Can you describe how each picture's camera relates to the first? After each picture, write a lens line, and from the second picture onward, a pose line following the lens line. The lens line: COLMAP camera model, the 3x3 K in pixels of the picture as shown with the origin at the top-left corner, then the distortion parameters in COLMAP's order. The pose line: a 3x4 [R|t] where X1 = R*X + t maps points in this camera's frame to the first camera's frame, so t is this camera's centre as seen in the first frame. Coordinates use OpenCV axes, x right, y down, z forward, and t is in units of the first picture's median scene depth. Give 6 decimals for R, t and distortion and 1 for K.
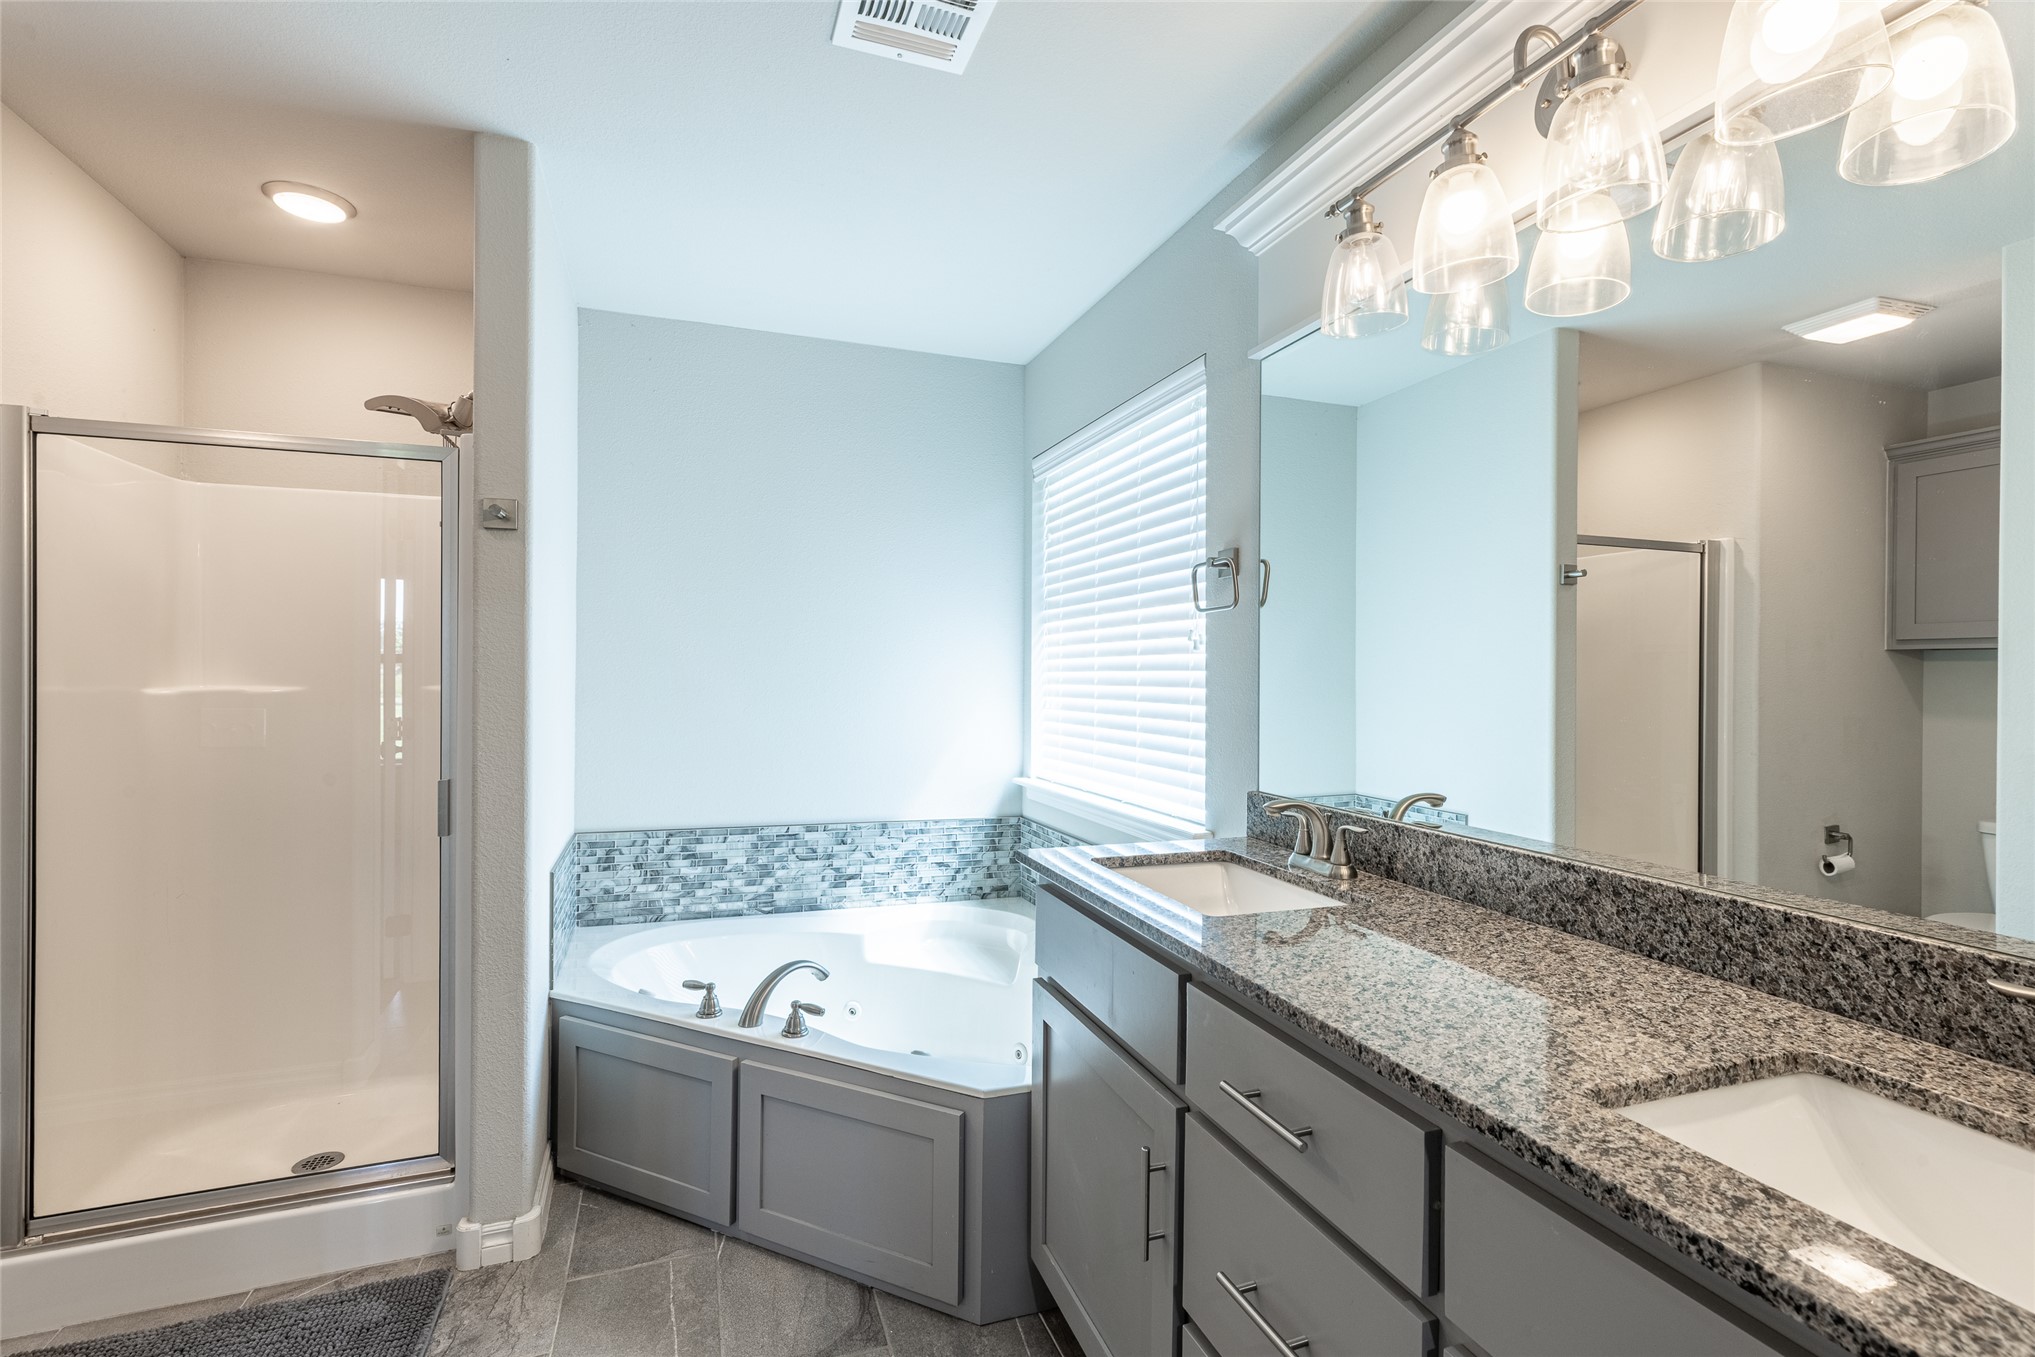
lens RADIAL K [[914.8, 0, 1017.0], [0, 914.8, 675.5], [0, 0, 1]] dist [0.003409, 0.000073]
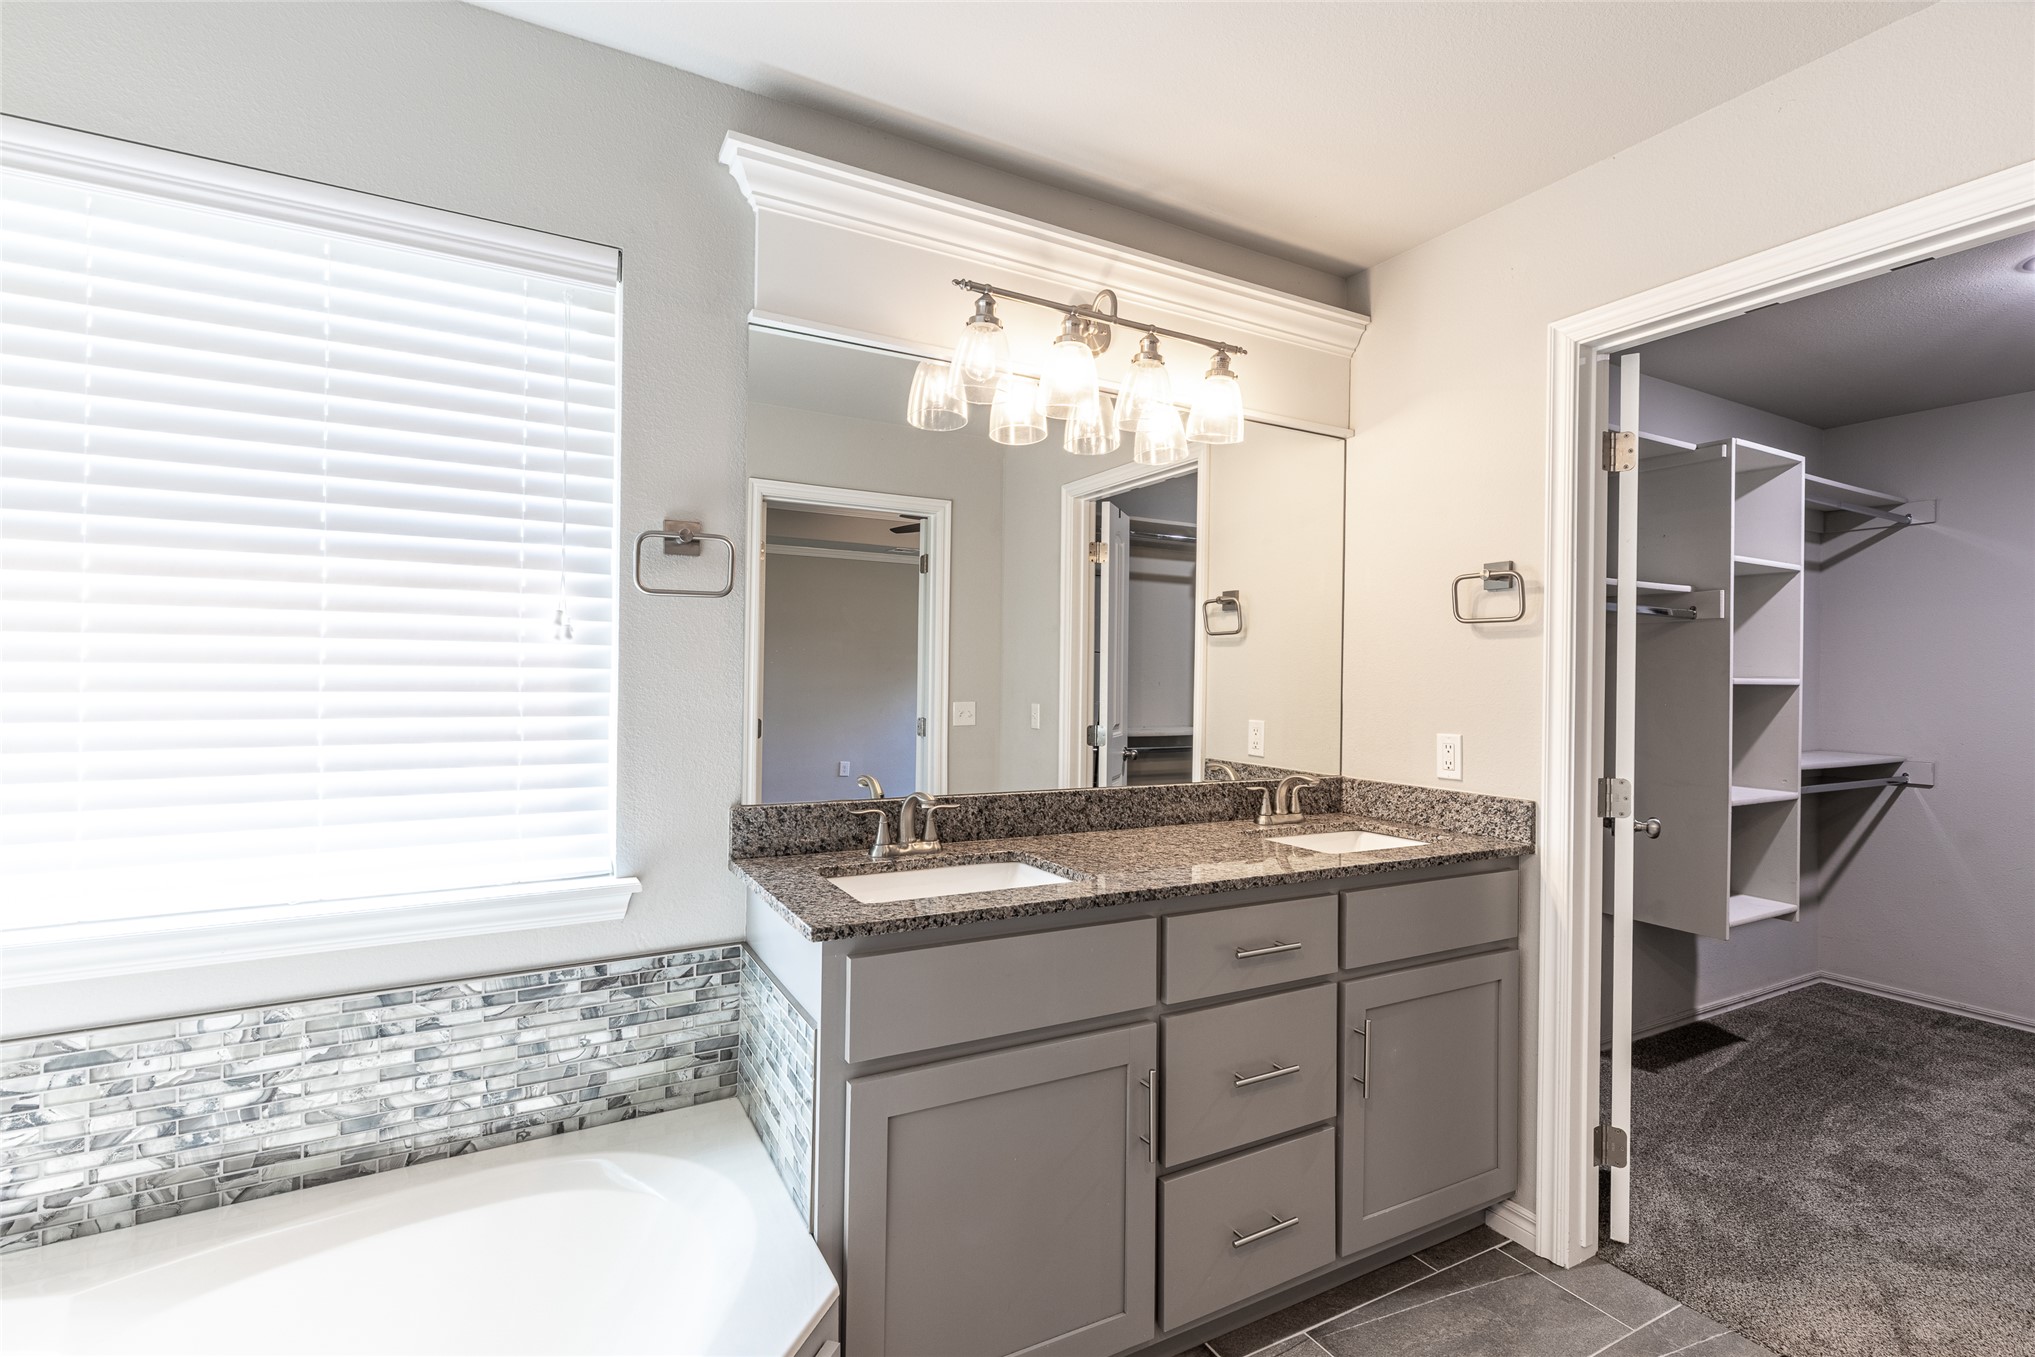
lens RADIAL K [[914.8, 0, 1019.4], [0, 914.8, 686.8], [0, 0, 1]] dist [0.003409, 0.000073]
pose [[-0.158846, -0.011044, 0.987242, -0.540408], [-0.010028, 0.999904, 0.009573, -0.000477], [-0.987252, -0.008379, -0.158942, 0.716329]]
